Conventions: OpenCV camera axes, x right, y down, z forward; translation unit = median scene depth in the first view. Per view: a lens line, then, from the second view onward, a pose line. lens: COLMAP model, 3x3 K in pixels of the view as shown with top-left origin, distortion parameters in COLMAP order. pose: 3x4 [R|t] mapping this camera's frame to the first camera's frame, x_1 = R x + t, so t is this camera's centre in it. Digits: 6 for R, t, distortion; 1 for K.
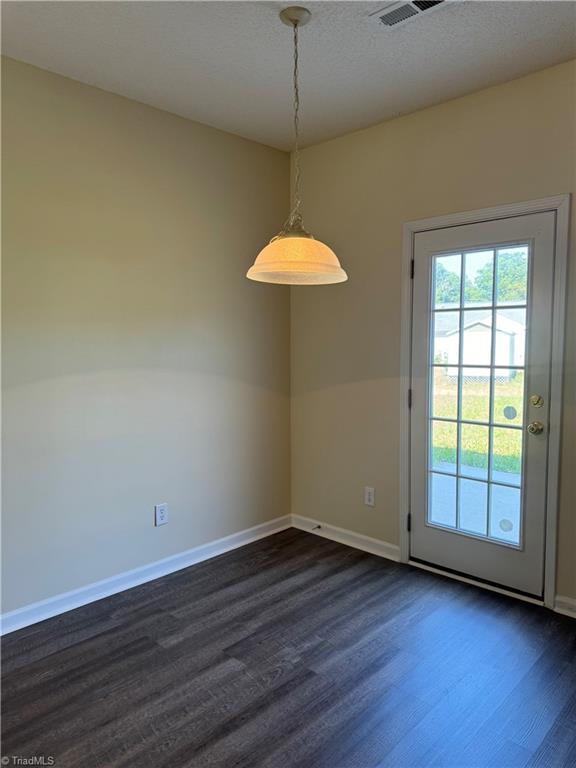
lens RADIAL K [[542.9, 0, 290.3], [0, 542.9, 385.6], [0, 0, 1]] dist [0.013848, -0.008114]
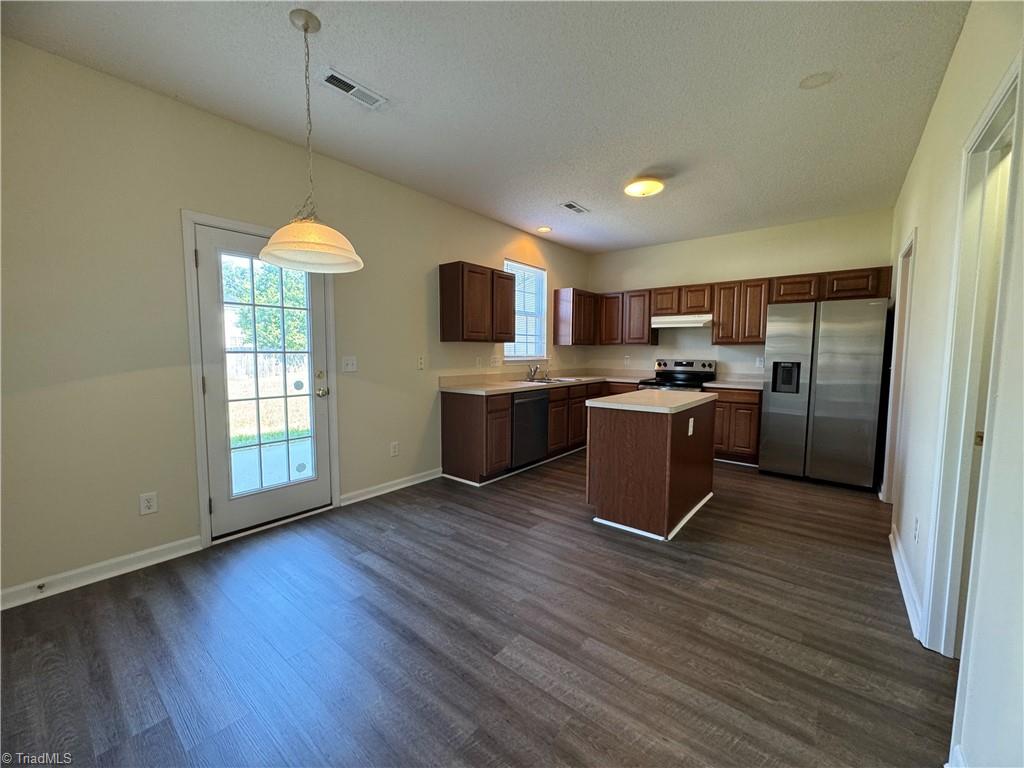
lens RADIAL K [[408.9, 0, 512.4], [0, 408.9, 384.1], [0, 0, 1]] dist [-0.001325, 0.000693]
pose [[-0.075504, -0.074253, 0.994377, -0.644836], [0.084152, 0.993192, 0.080554, 0.008521], [-0.993588, 0.089761, -0.068742, 0.512593]]
